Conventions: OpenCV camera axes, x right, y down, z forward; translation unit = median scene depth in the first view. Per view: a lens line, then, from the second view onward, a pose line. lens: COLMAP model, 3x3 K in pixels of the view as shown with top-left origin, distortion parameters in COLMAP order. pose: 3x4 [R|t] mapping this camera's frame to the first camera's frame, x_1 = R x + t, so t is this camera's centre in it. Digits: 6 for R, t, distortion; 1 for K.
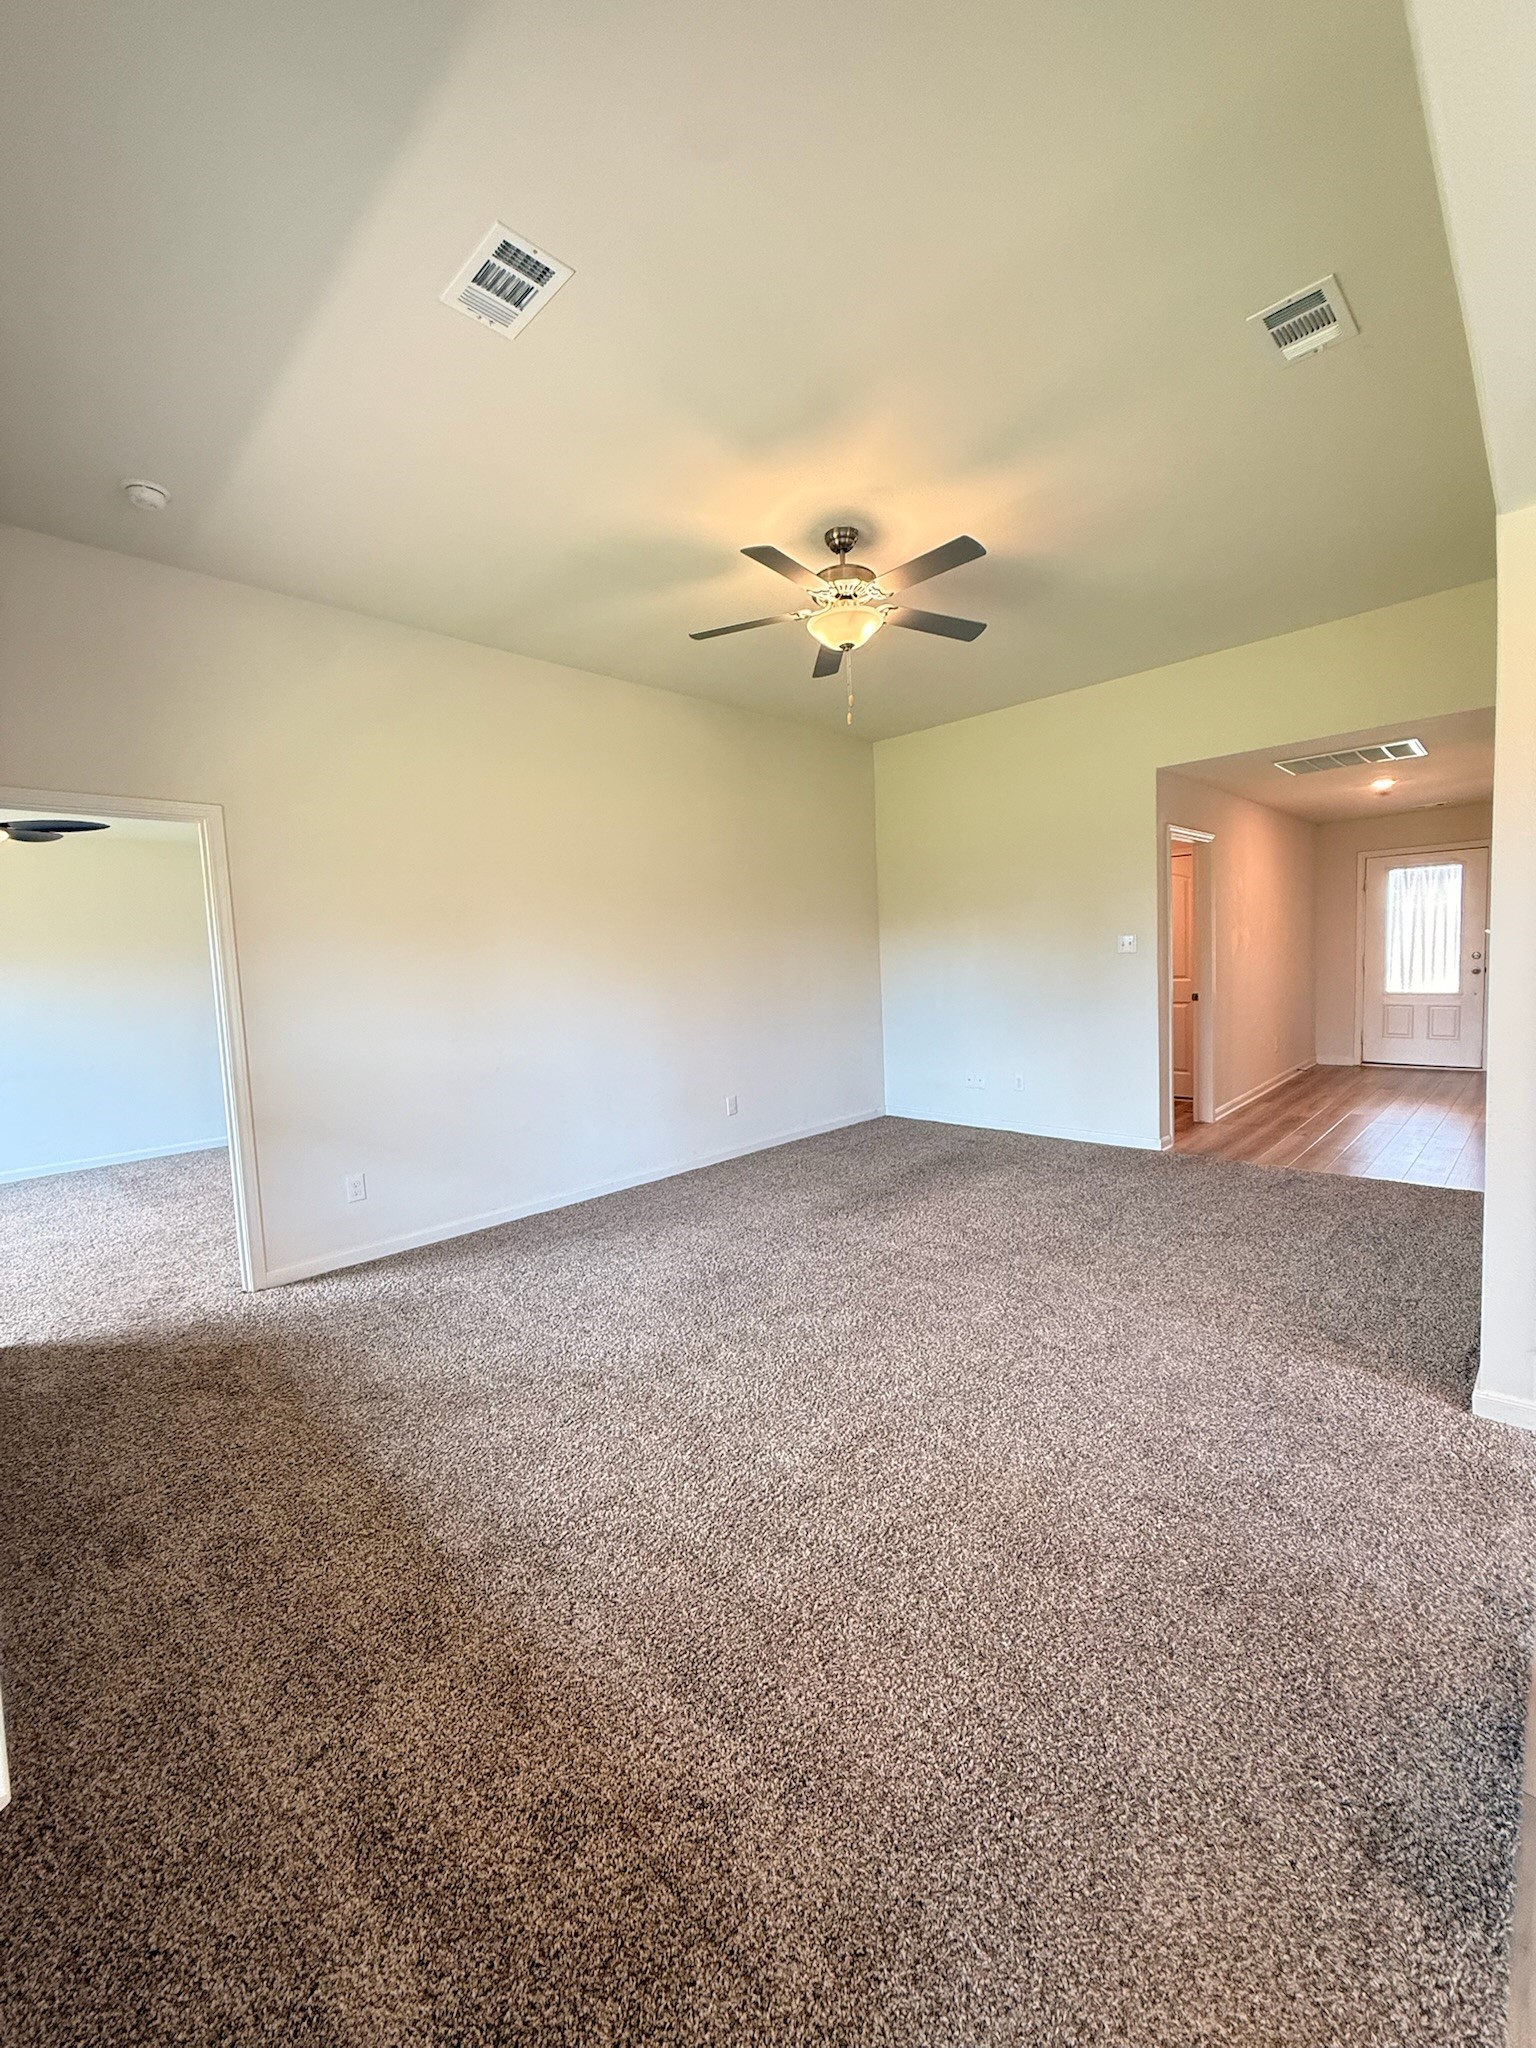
lens RADIAL K [[819.6, 0, 771.3], [0, 819.6, 1022.9], [0, 0, 1]] dist [0.001337, 0.000088]
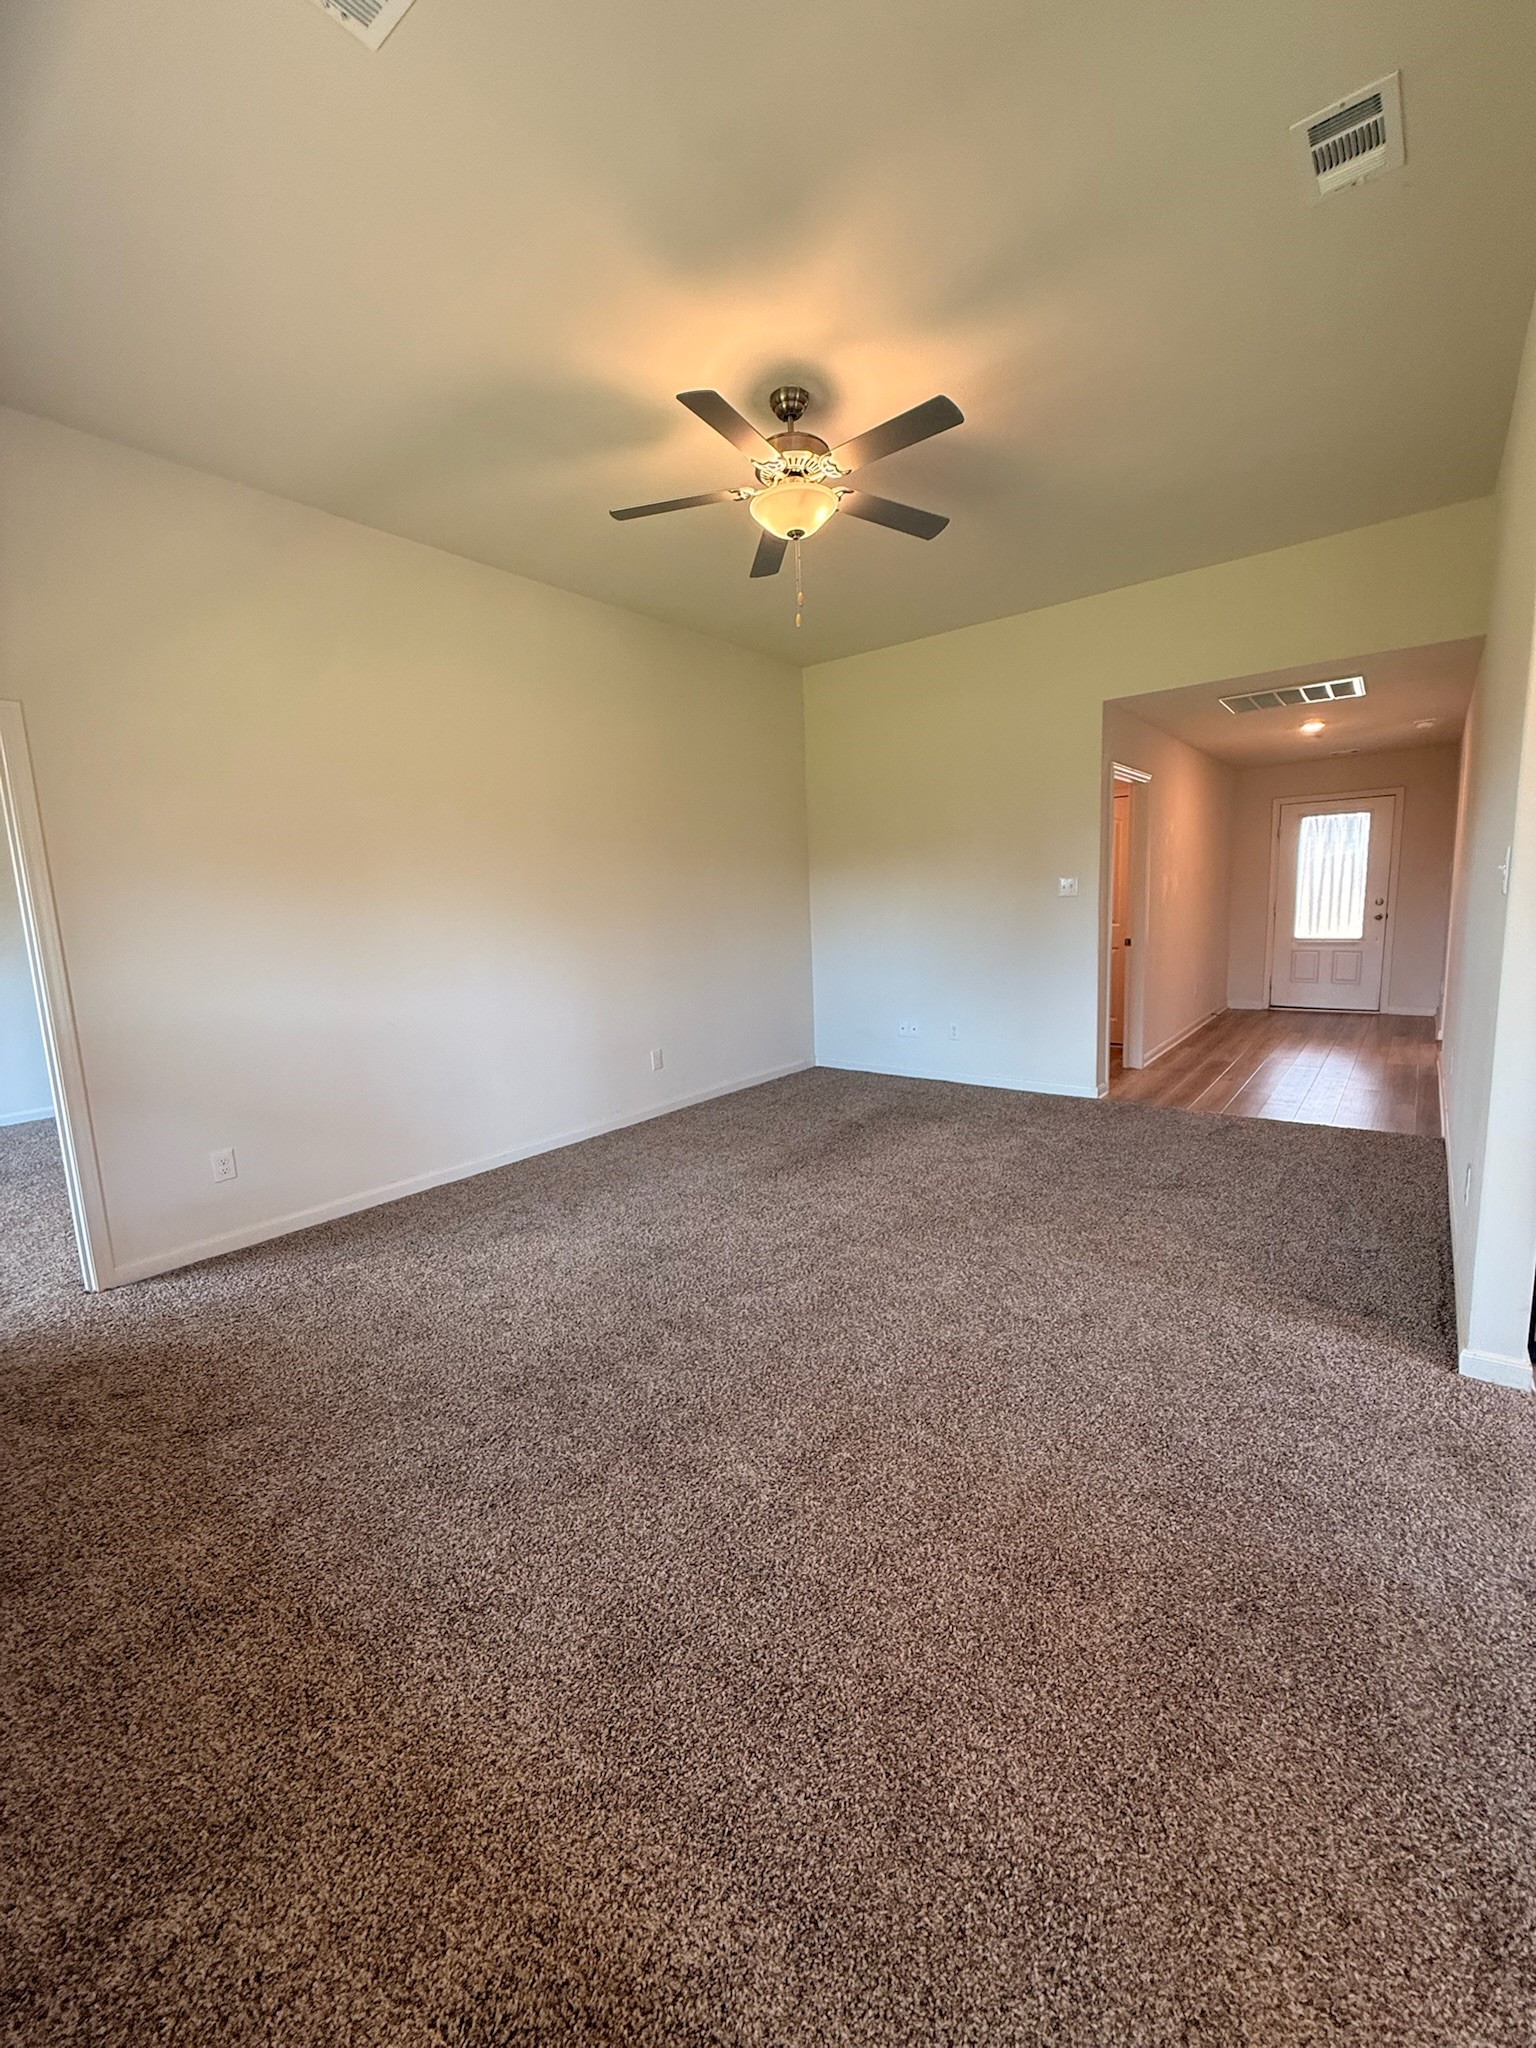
lens RADIAL K [[819.6, 0, 771.3], [0, 819.6, 1022.9], [0, 0, 1]] dist [0.001337, 0.000088]
pose [[0.994035, -0.011346, 0.108474, -0.040575], [0.004369, 0.997918, 0.064345, -0.000151], [-0.108978, -0.063487, 0.992015, 0.136586]]
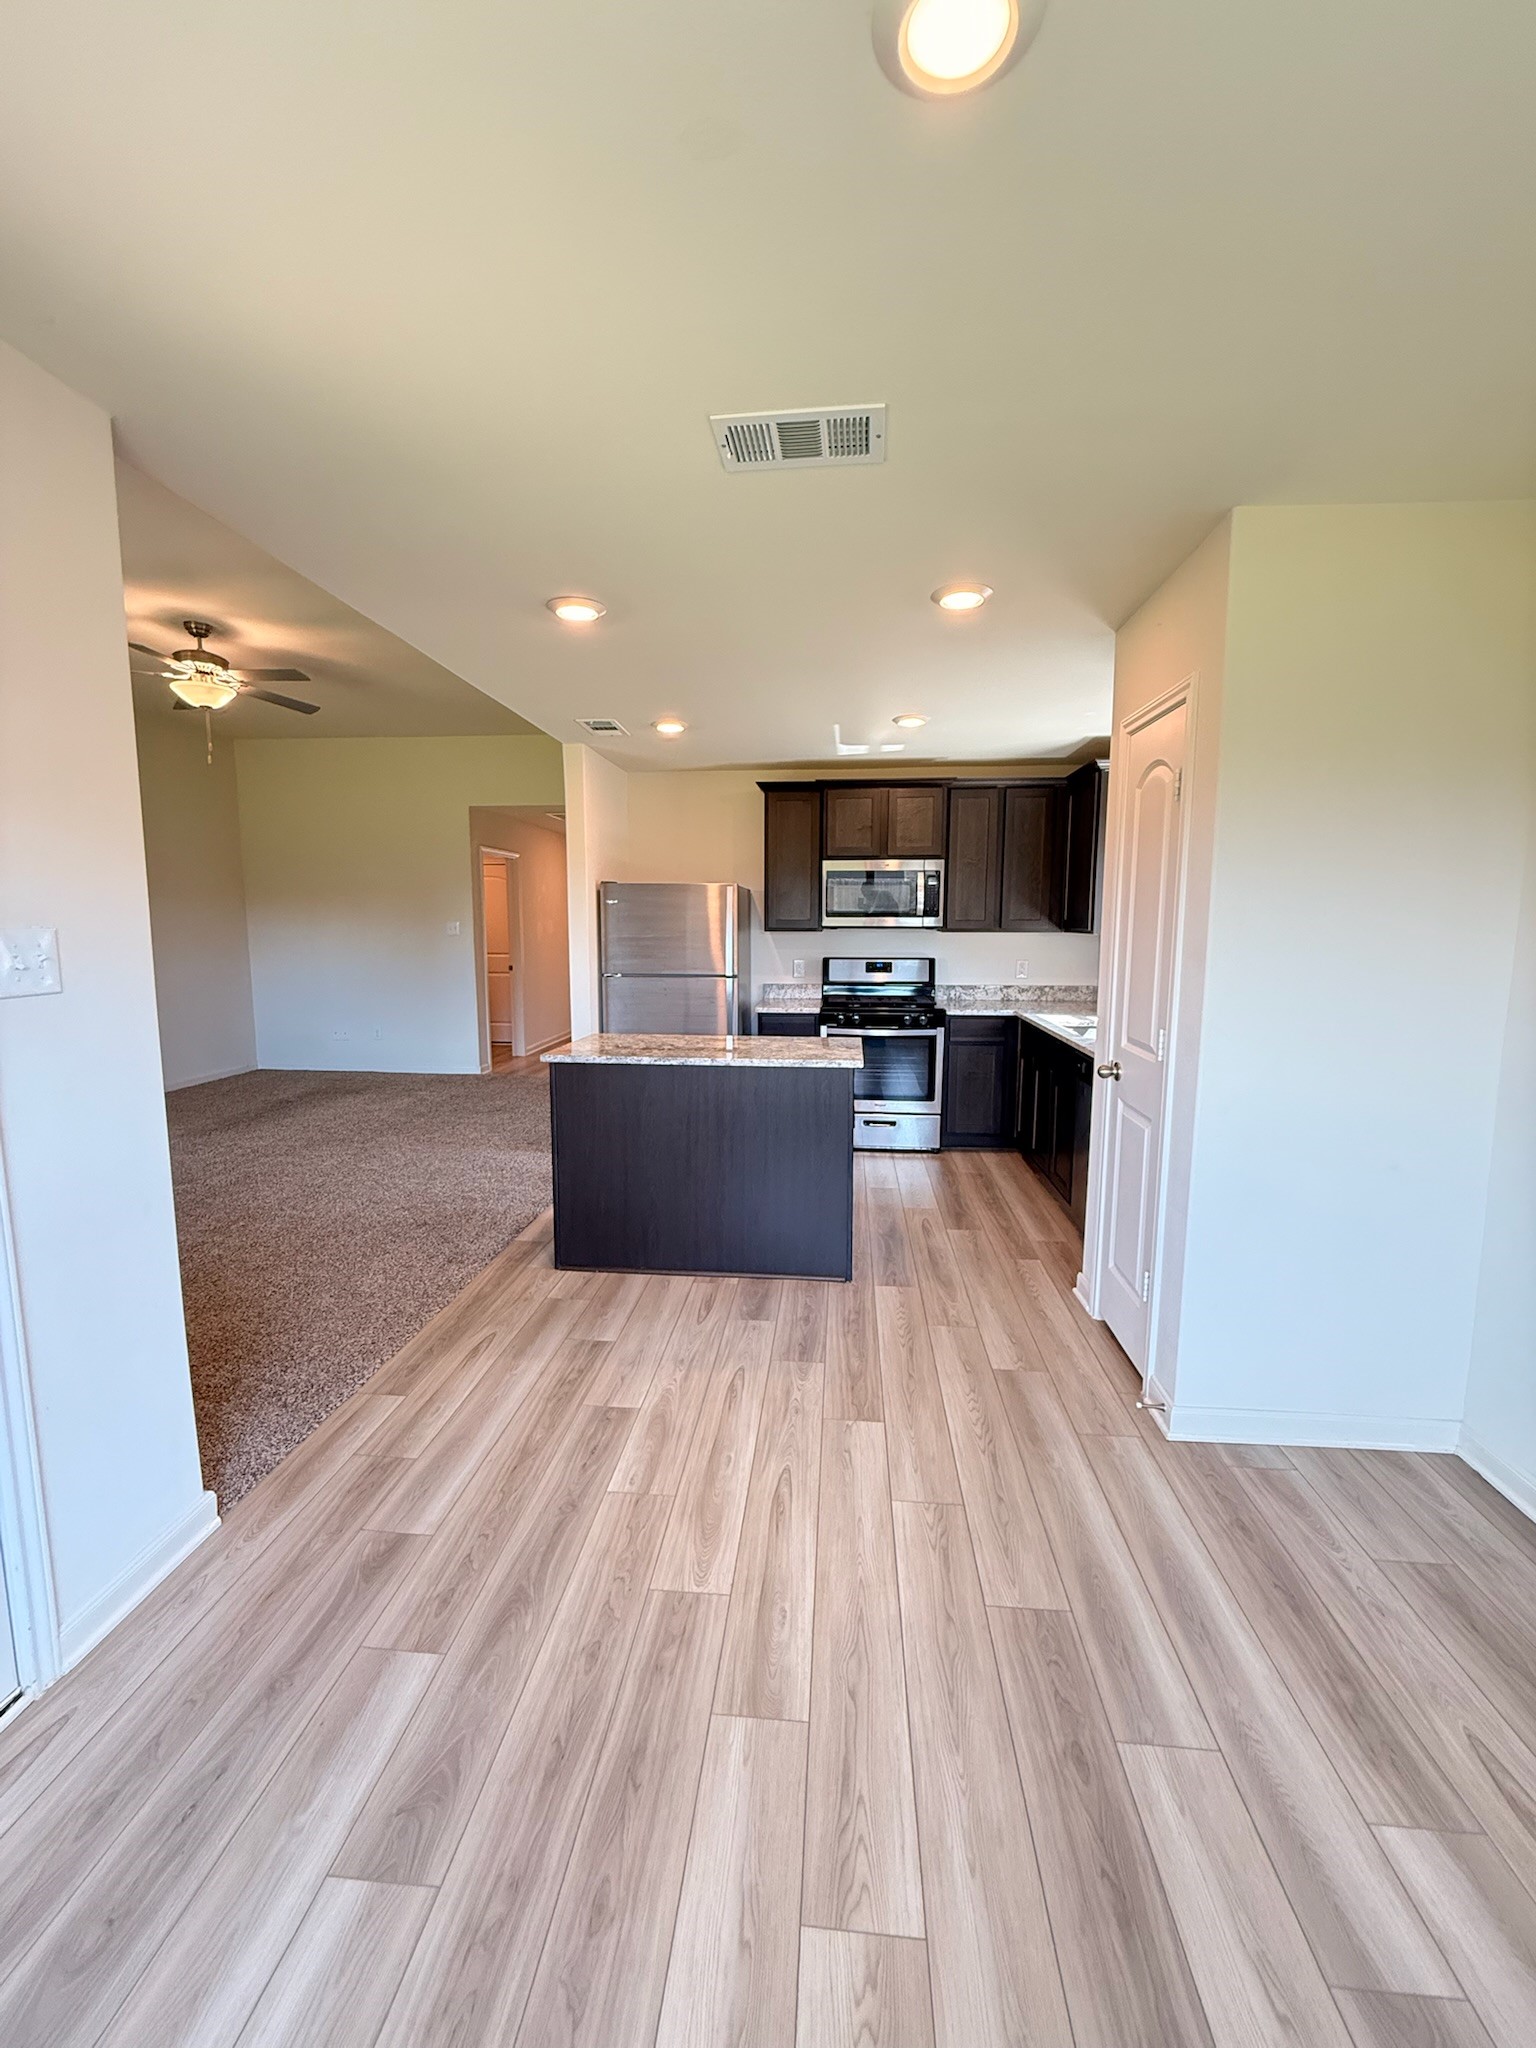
lens RADIAL K [[819.6, 0, 771.3], [0, 819.6, 1022.9], [0, 0, 1]] dist [0.001337, 0.000088]
pose [[0.771104, -0.029908, 0.636007, -0.084413], [0.012347, 0.999411, 0.032027, 0.052486], [-0.636590, -0.016843, 0.771018, -0.844189]]
